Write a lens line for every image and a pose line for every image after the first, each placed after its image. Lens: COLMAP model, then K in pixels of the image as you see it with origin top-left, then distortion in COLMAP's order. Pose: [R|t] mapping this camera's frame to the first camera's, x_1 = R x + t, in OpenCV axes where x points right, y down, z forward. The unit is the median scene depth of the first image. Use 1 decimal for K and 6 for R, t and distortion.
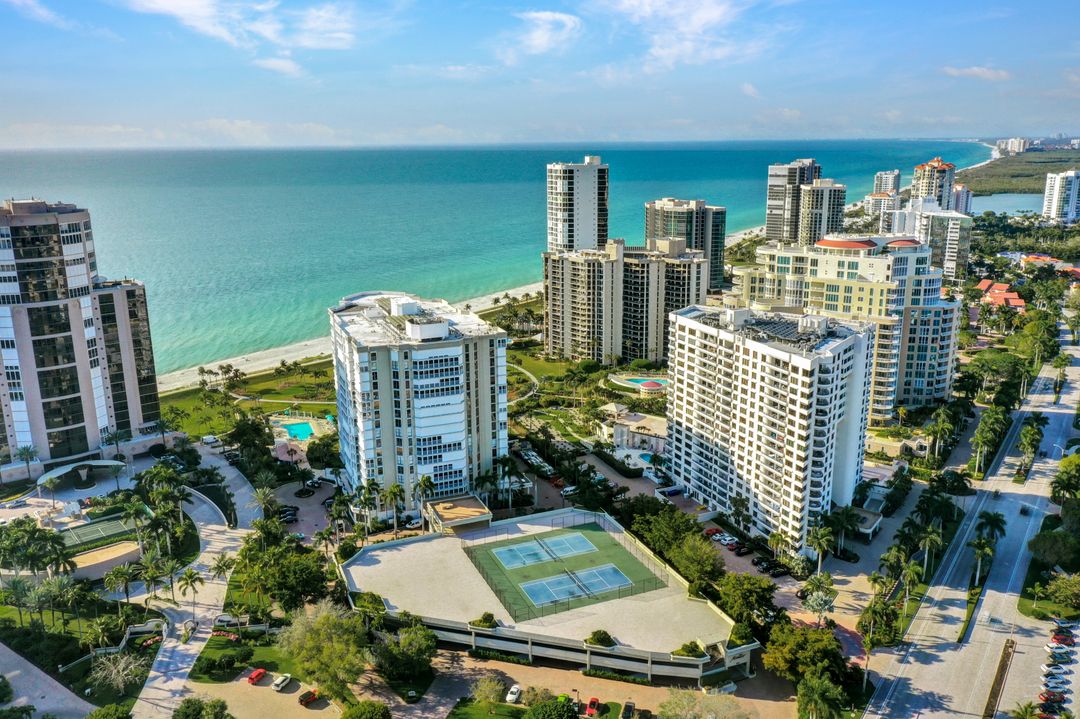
lens RADIAL K [[853.3, 0, 540.0], [0, 853.3, 359.5], [0, 0, 1]] dist [-0.004014, -0.000377]
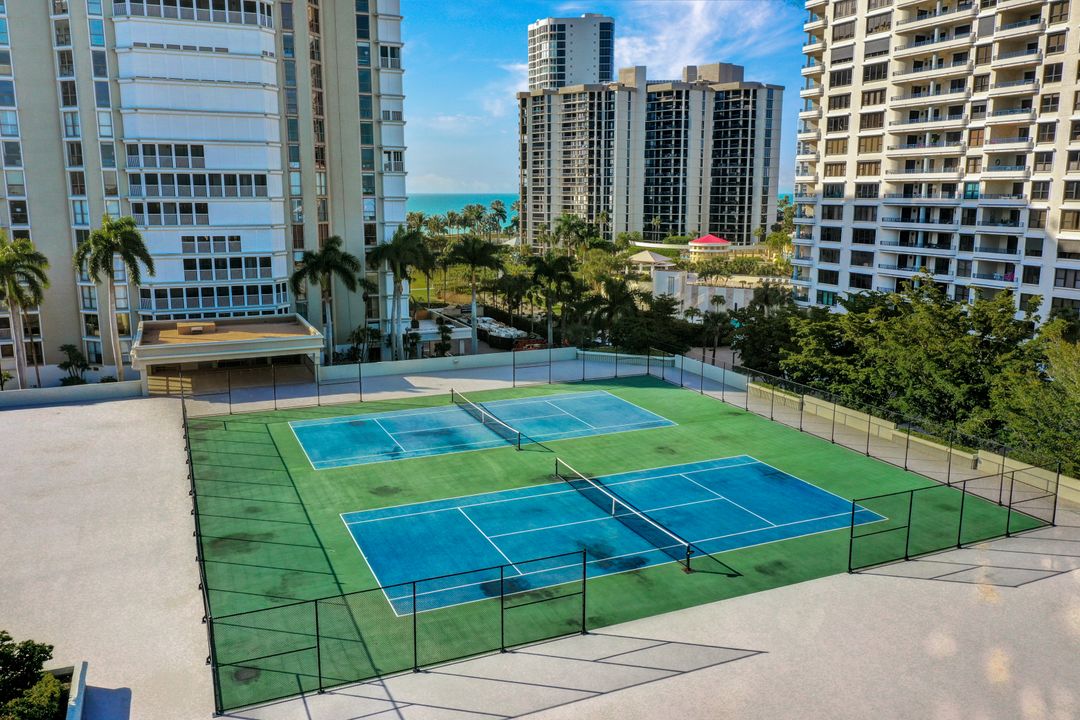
lens RADIAL K [[847.6, 0, 540.0], [0, 847.6, 360.0], [0, 0, 1]] dist [-0.002639, 0.000080]
pose [[0.999815, 0.007793, 0.017568, 0.017165], [-0.006701, 0.998093, -0.061370, 0.196767], [-0.018013, 0.061241, 0.997960, 0.651318]]
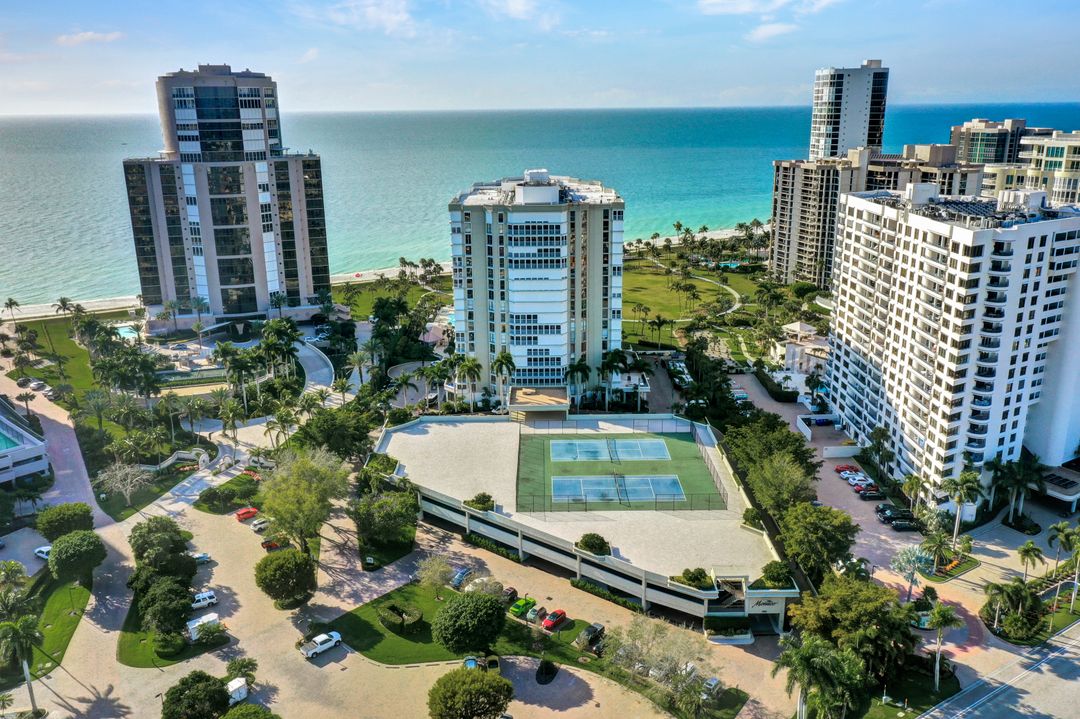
lens RADIAL K [[853.3, 0, 540.0], [0, 853.3, 359.5], [0, 0, 1]] dist [-0.004014, -0.000377]
pose [[0.921889, 0.109538, -0.371648, 0.219256], [-0.094764, 0.993818, 0.057849, 0.083528], [0.375687, -0.018112, 0.926569, 0.179778]]
